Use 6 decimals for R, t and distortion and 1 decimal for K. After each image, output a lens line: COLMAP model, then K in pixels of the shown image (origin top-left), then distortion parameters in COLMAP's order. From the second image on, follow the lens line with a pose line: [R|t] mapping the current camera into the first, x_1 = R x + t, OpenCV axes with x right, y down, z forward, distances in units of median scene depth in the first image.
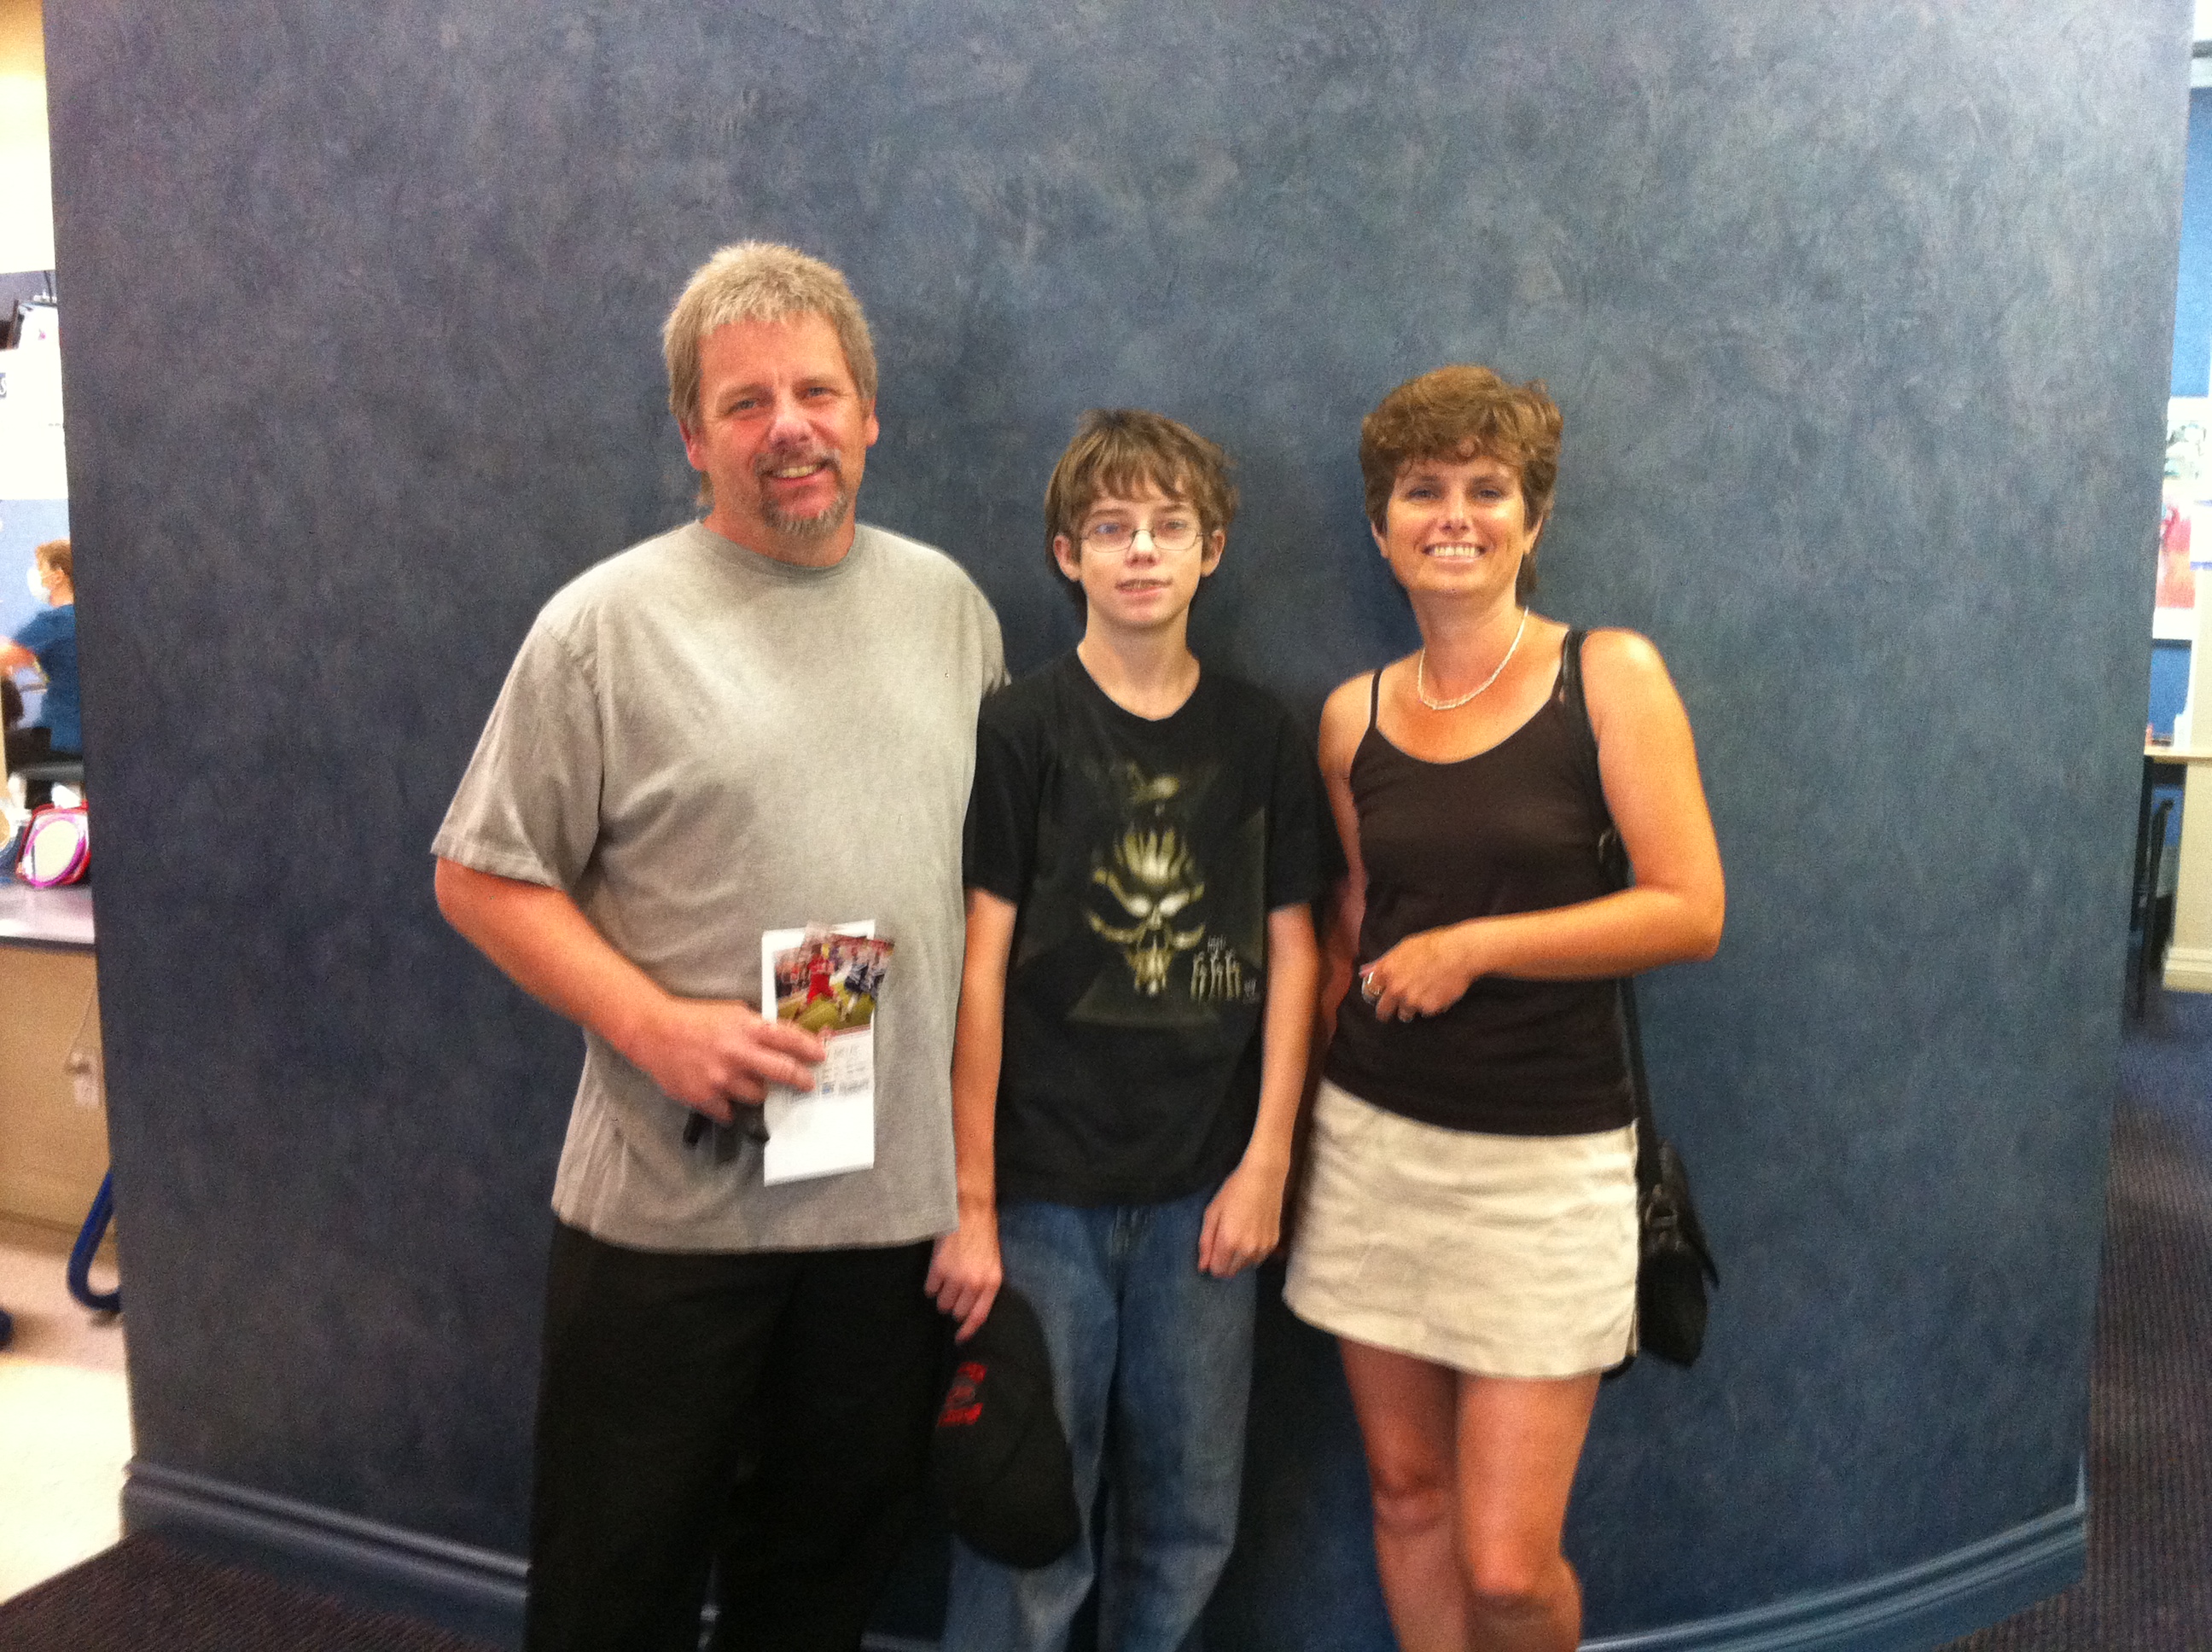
lens RADIAL K [[1908.5, 0, 1170.9], [0, 1908.5, 802.8], [0, 0, 1]] dist [0.023290, -0.060390]
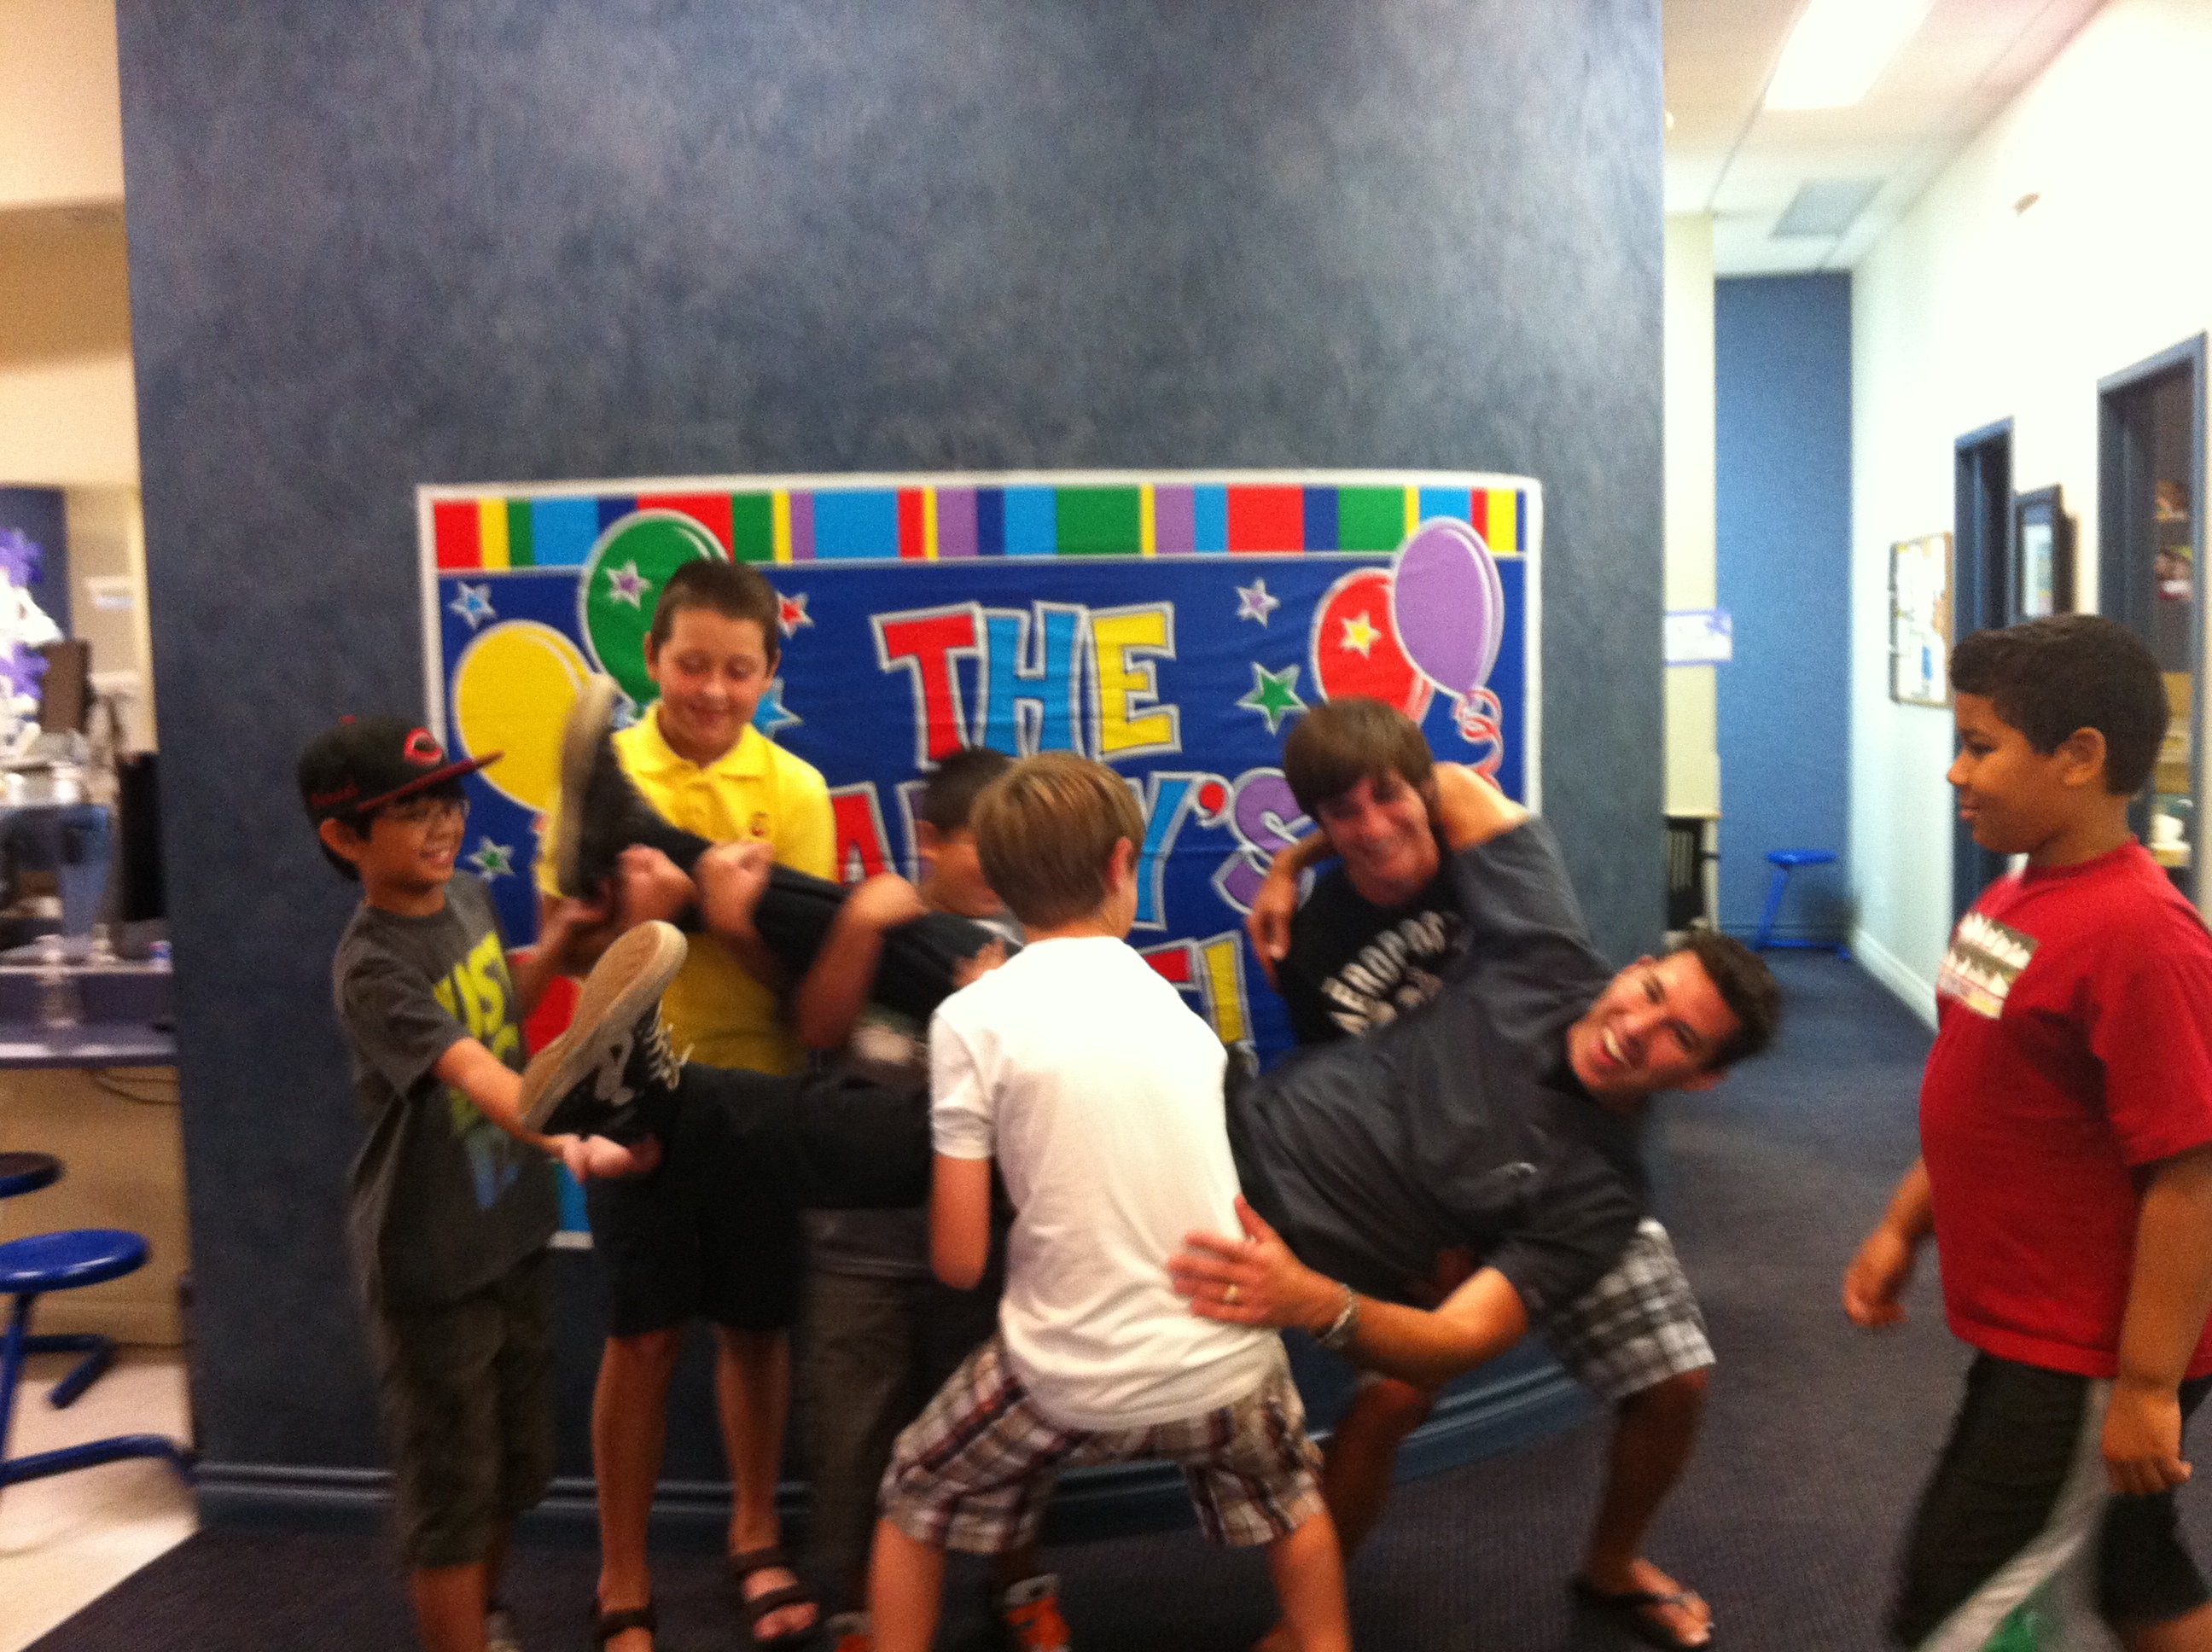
lens RADIAL K [[1908.5, 0, 1124.9], [0, 1908.5, 822.8], [0, 0, 1]] dist [0.023290, -0.060390]
pose [[0.974907, -0.057663, 0.215015, -0.256394], [0.068578, 0.996691, -0.043647, 0.039873], [-0.211786, 0.057297, 0.975635, -0.406443]]
